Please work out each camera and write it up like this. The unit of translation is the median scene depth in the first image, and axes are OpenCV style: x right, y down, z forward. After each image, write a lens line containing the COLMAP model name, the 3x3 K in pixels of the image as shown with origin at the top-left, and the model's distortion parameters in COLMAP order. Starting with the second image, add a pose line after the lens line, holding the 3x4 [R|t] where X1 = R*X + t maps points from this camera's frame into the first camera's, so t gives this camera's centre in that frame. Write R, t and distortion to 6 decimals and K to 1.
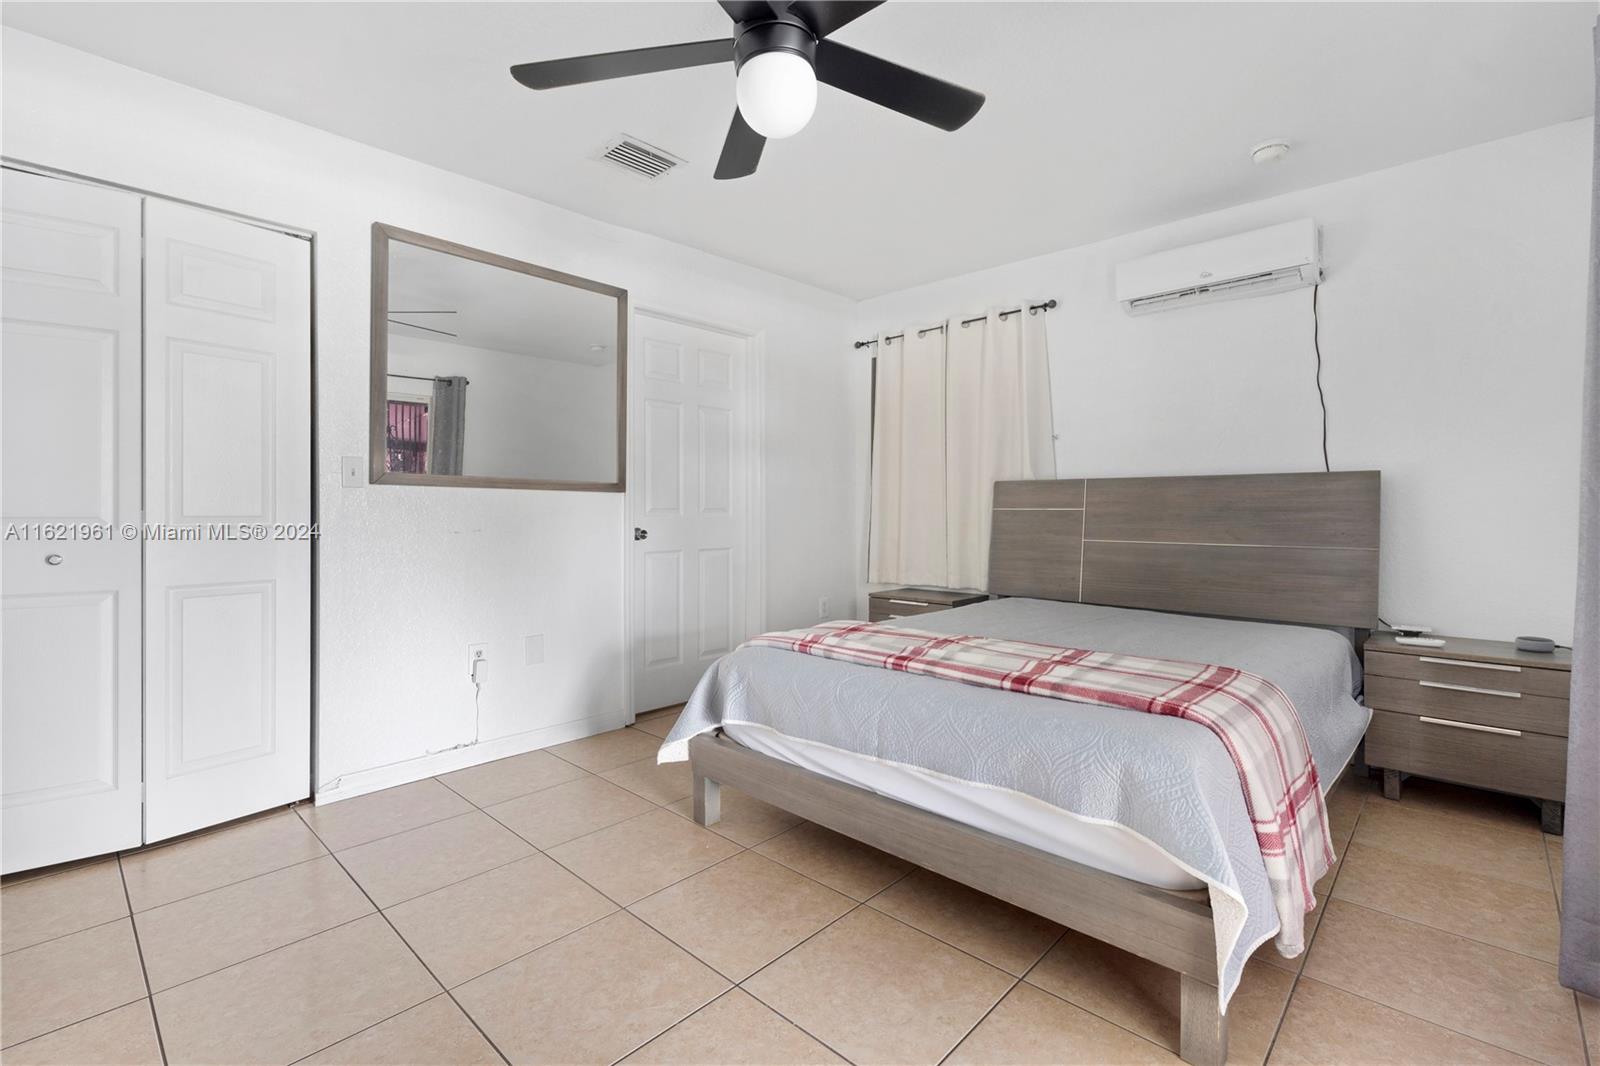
lens RADIAL K [[718.4, 0, 801.3], [0, 718.4, 530.4], [0, 0, 1]] dist [0.001736, -0.001095]
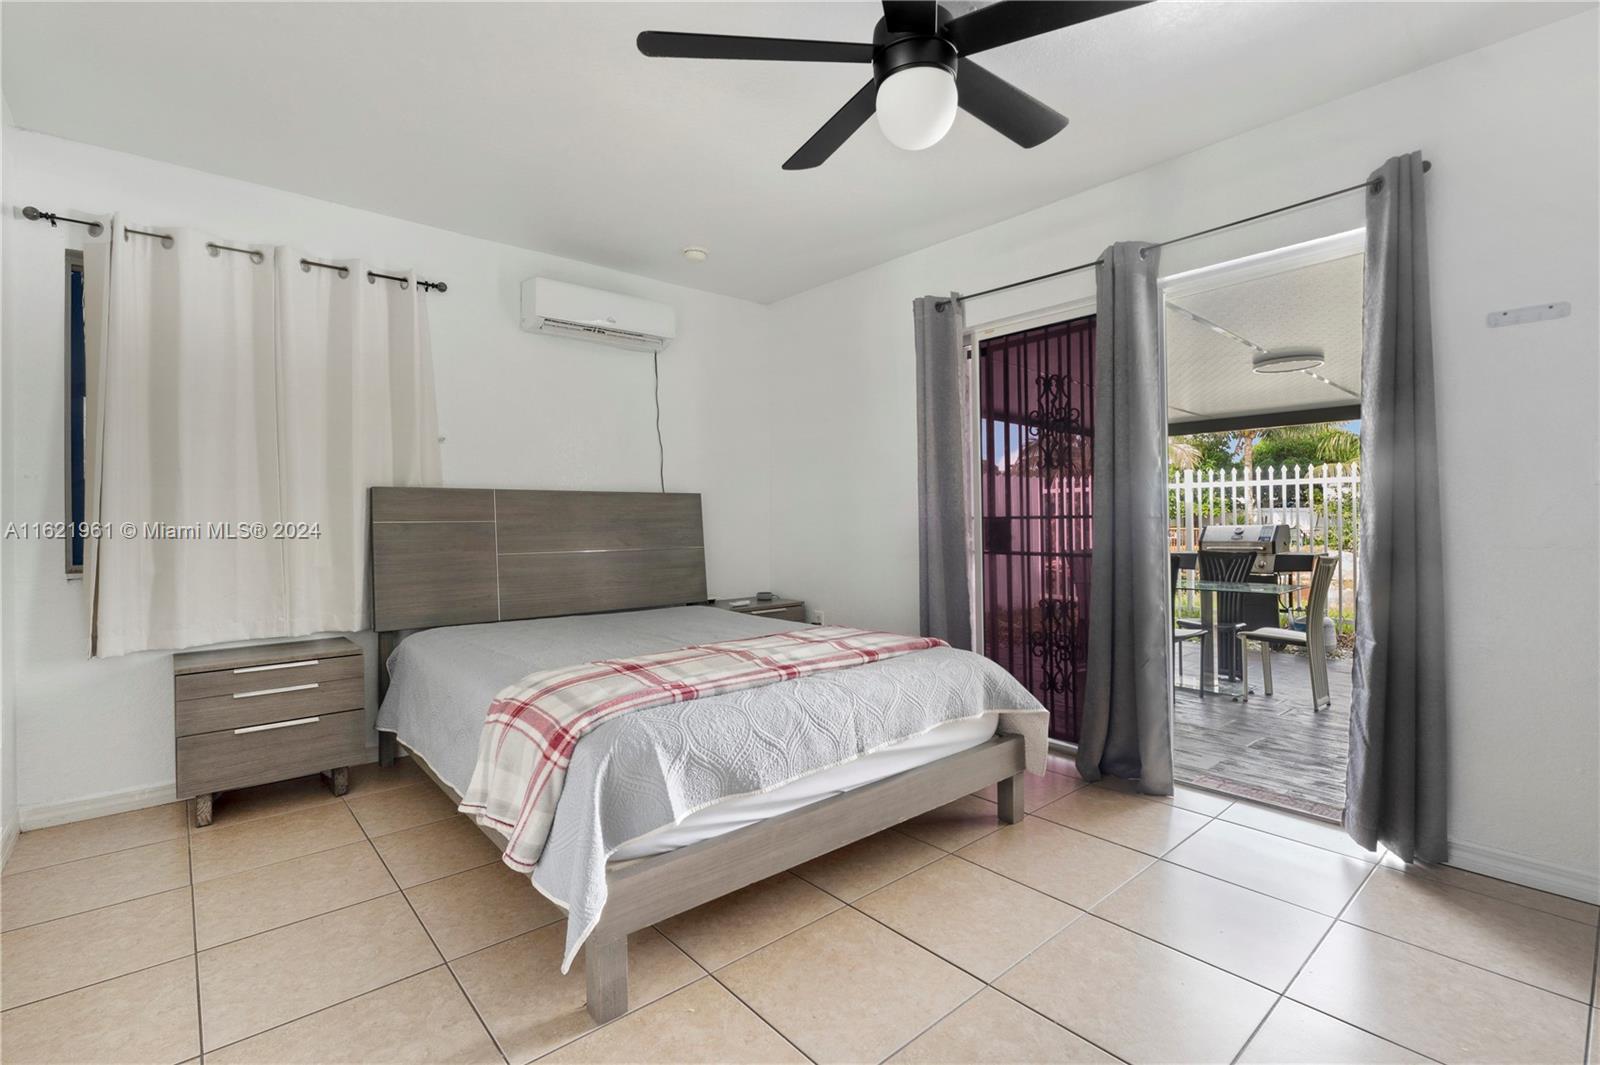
lens RADIAL K [[718.4, 0, 801.3], [0, 718.4, 529.9], [0, 0, 1]] dist [0.001736, -0.001095]
pose [[0.102123, -0.017027, 0.994626, -0.598081], [0.038320, 0.999179, 0.013171, -0.018788], [-0.994033, 0.036769, 0.102692, 0.606300]]
